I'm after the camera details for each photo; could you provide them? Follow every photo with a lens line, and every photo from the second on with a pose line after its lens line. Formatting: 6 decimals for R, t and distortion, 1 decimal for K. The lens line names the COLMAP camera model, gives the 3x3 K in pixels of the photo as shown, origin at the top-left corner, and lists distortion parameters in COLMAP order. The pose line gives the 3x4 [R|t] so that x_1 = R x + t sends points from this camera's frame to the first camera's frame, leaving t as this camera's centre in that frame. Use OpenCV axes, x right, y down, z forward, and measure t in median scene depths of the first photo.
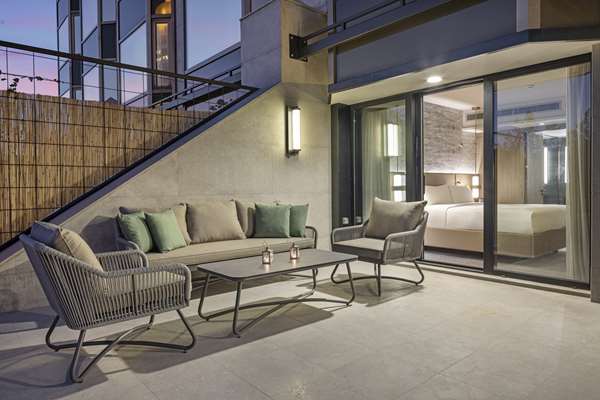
lens RADIAL K [[407.1, 0, 300.0], [0, 407.1, 200.0], [0, 0, 1]] dist [-0.001086, 0.003720]
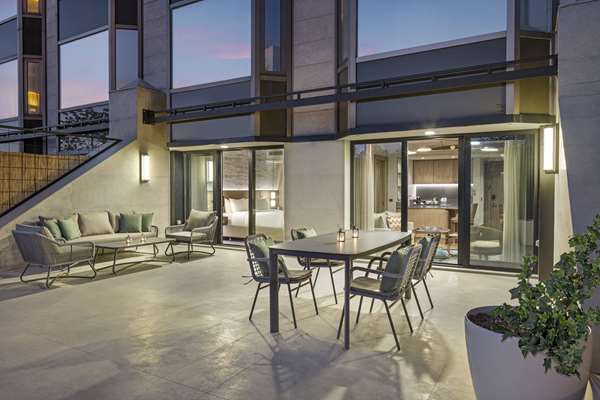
lens RADIAL K [[407.1, 0, 300.0], [0, 407.1, 200.0], [0, 0, 1]] dist [-0.001086, 0.003720]
pose [[0.944768, 0.006389, 0.327677, 0.042822], [-0.005902, 0.999980, -0.002478, -0.045457], [-0.327686, 0.000407, 0.944787, -0.861752]]
